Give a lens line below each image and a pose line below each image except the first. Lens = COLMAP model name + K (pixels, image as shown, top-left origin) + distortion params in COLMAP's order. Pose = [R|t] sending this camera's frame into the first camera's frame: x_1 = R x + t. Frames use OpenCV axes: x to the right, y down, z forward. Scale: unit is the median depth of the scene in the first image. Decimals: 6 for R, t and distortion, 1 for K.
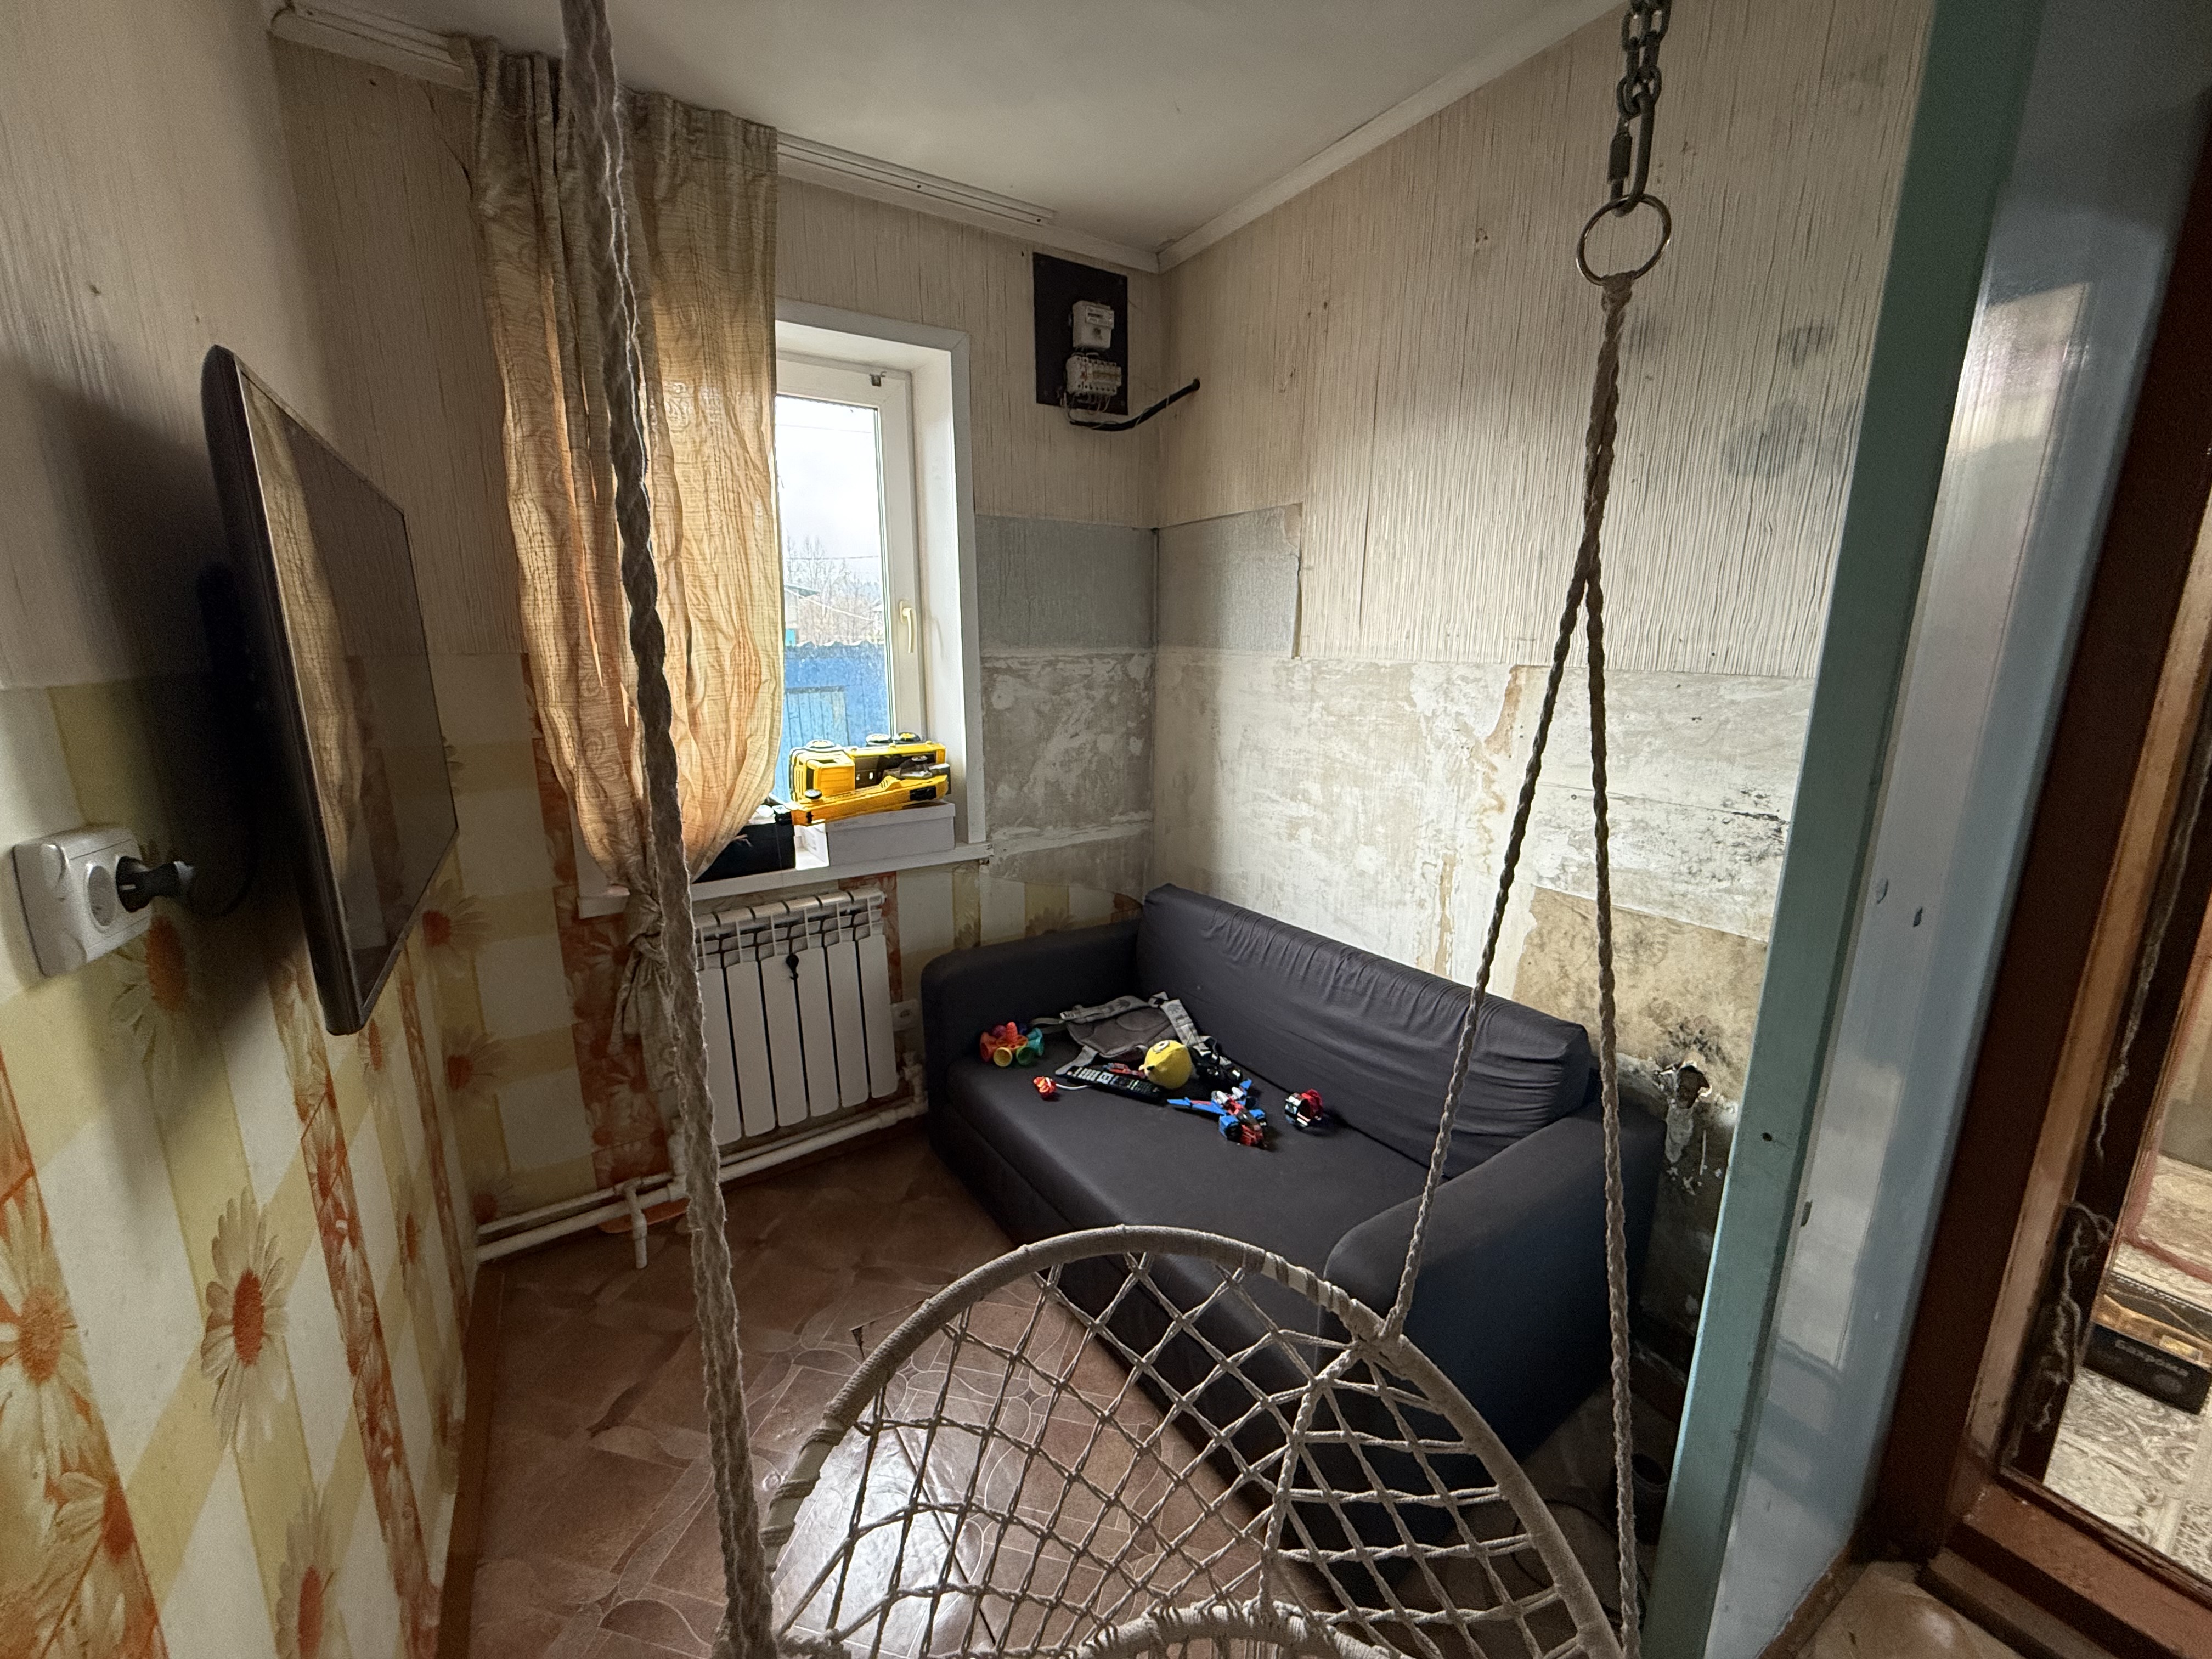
lens RADIAL K [[879.6, 0, 1099.4], [0, 879.6, 829.9], [0, 0, 1]] dist [0.000544, -0.000263]
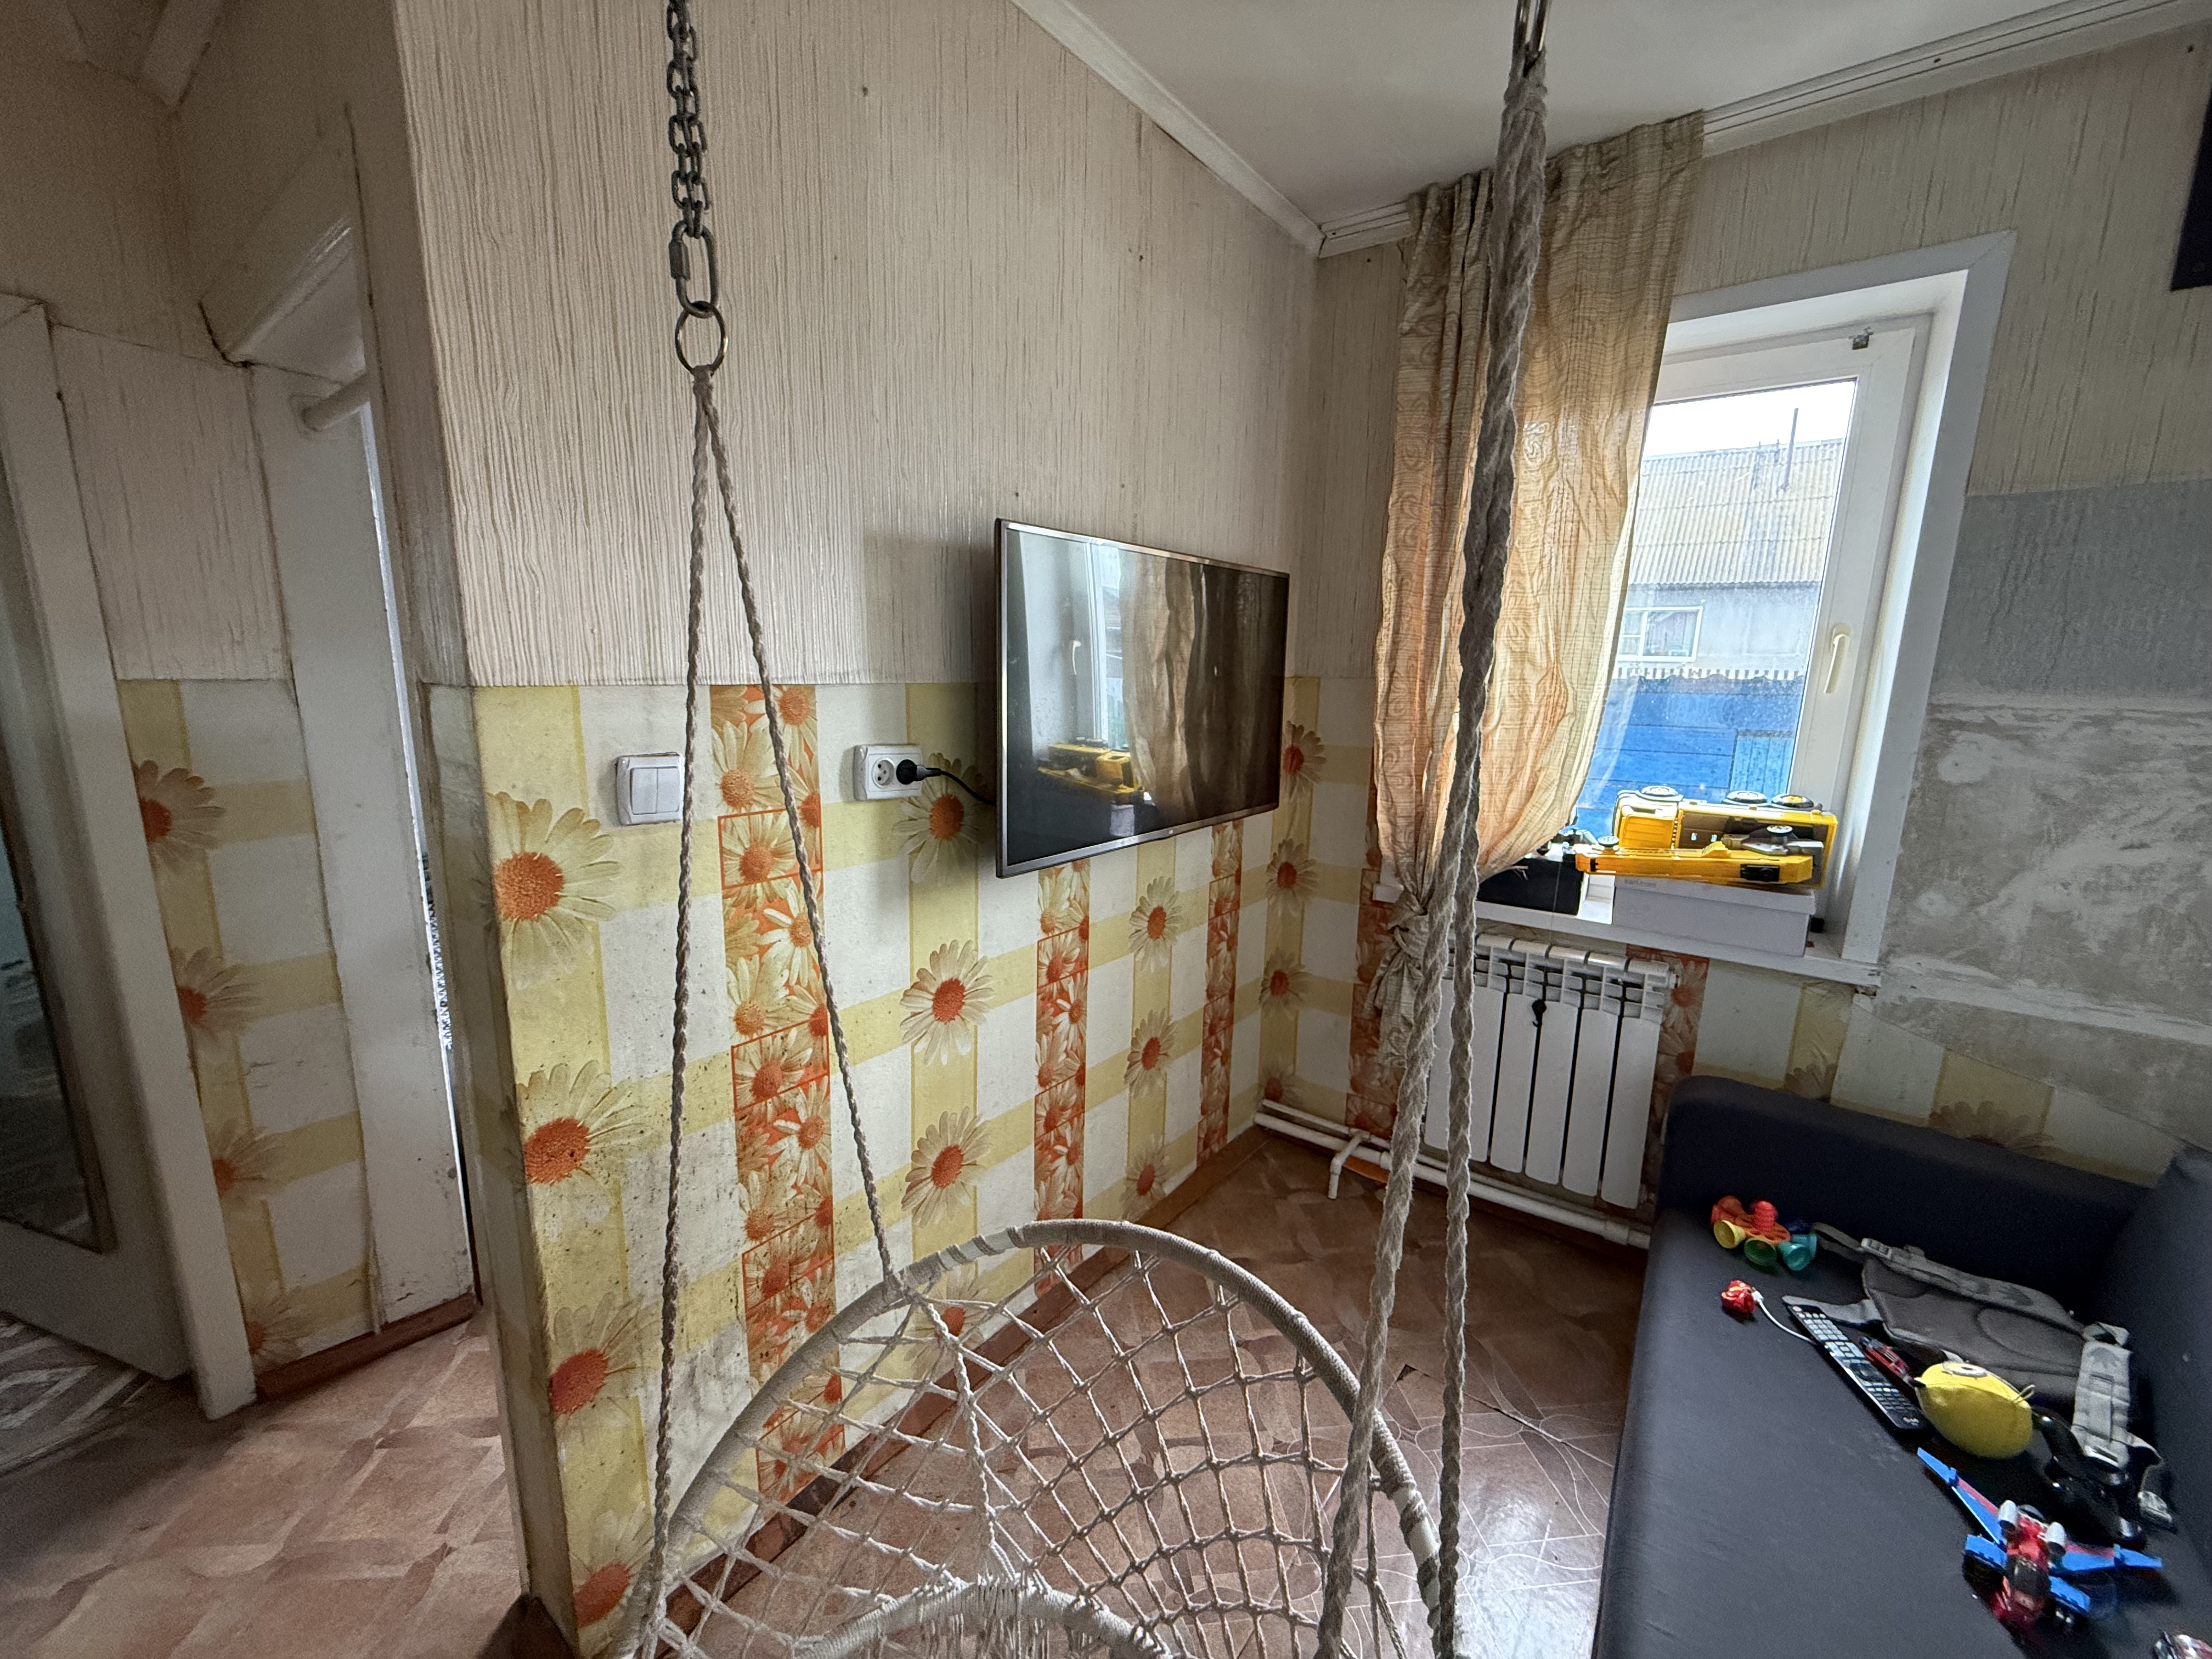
lens RADIAL K [[879.6, 0, 1099.4], [0, 879.6, 829.9], [0, 0, 1]] dist [0.000544, -0.000263]
pose [[0.340749, 0.188678, -0.921027, 0.319568], [-0.214731, 0.969379, 0.119140, -0.046527], [0.915304, 0.157176, 0.370830, 0.177078]]
